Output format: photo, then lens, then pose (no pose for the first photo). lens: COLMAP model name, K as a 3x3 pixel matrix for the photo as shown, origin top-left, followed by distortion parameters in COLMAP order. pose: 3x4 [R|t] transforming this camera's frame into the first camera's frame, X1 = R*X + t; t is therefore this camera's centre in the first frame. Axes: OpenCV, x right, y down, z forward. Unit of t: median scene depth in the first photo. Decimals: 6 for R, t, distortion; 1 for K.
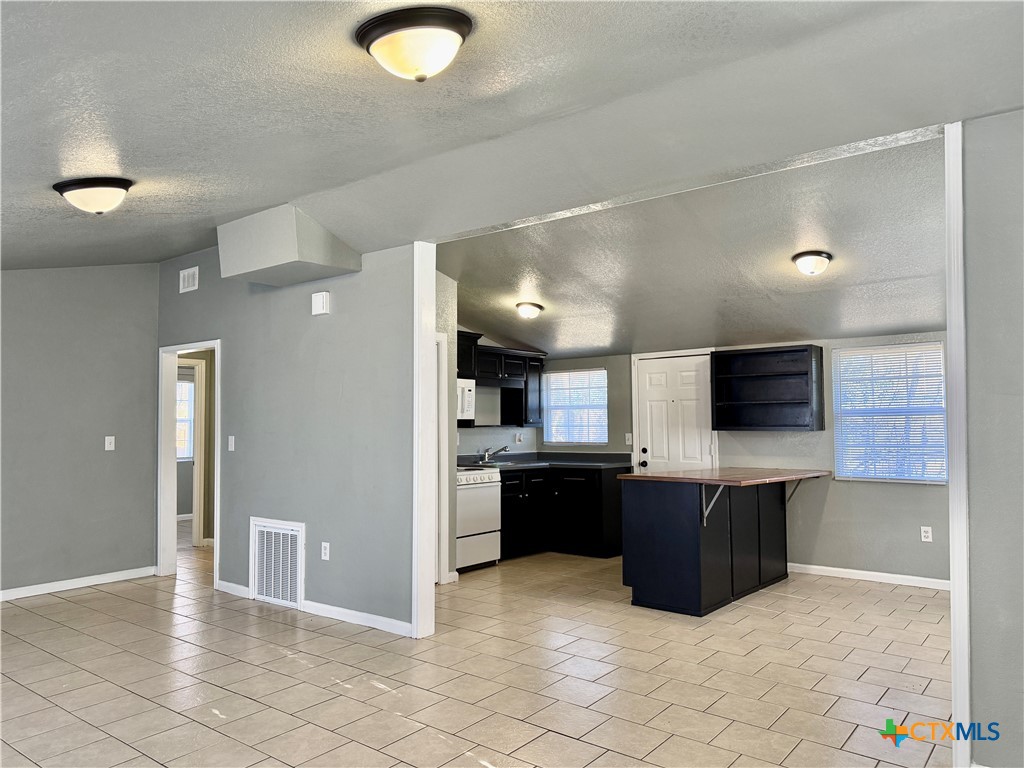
lens RADIAL K [[721.5, 0, 512.4], [0, 721.5, 387.7], [0, 0, 1]] dist [0.115490, -0.180418]
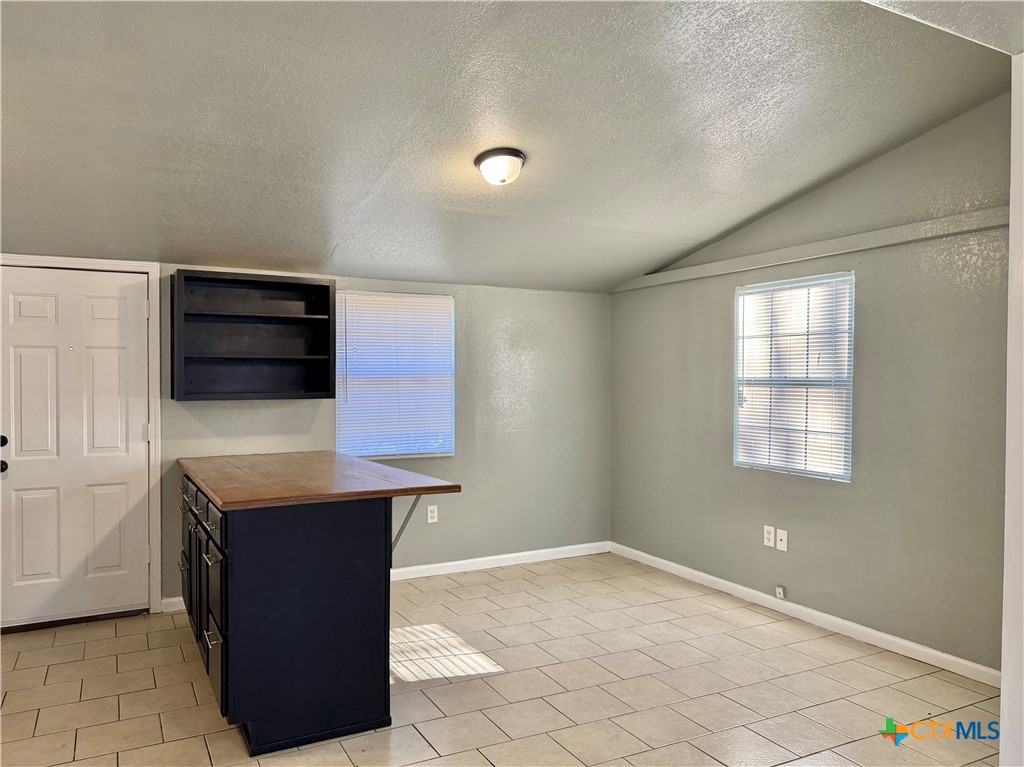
lens RADIAL K [[743.0, 0, 512.3], [0, 743.0, 380.4], [0, 0, 1]] dist [0.006813, 0.001136]
pose [[0.405433, -0.002152, 0.914122, -0.166932], [-0.047394, 0.998603, 0.023371, 0.013523], [-0.912895, -0.052799, 0.404764, 0.470147]]
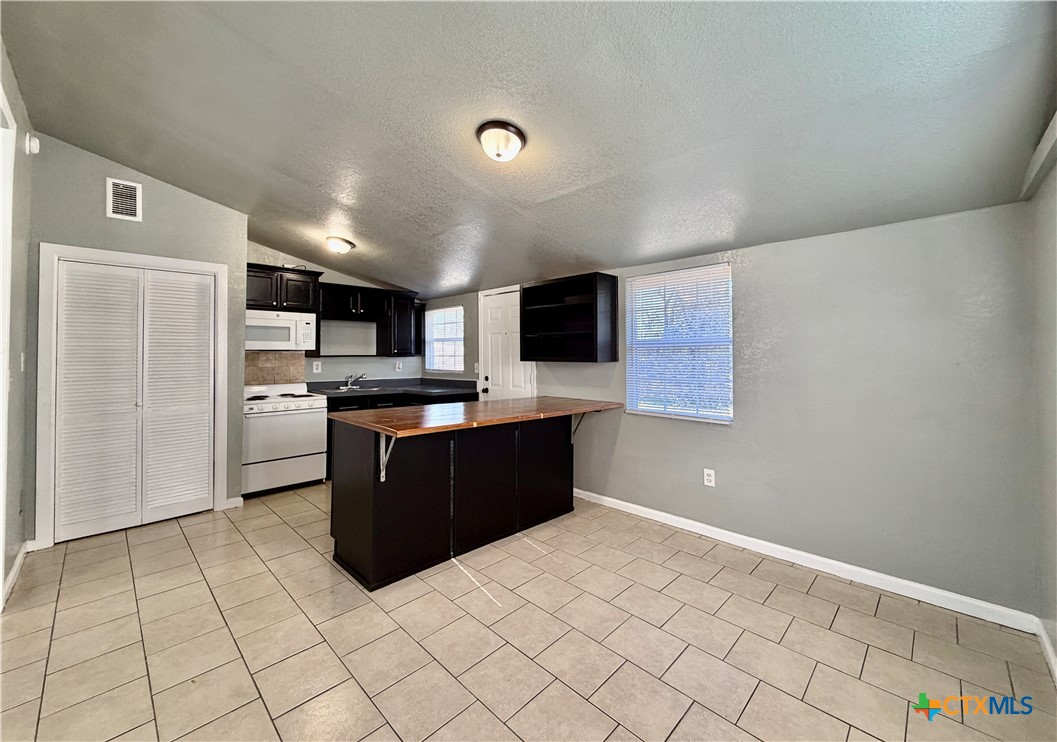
lens RADIAL K [[422.8, 0, 527.7], [0, 422.8, 349.3], [0, 0, 1]] dist [0.000130, -0.000058]
pose [[0.993710, 0.002372, -0.111956, 0.331737], [0.002227, 0.999159, 0.040940, 0.016640], [0.111959, -0.040931, 0.992870, 0.386735]]
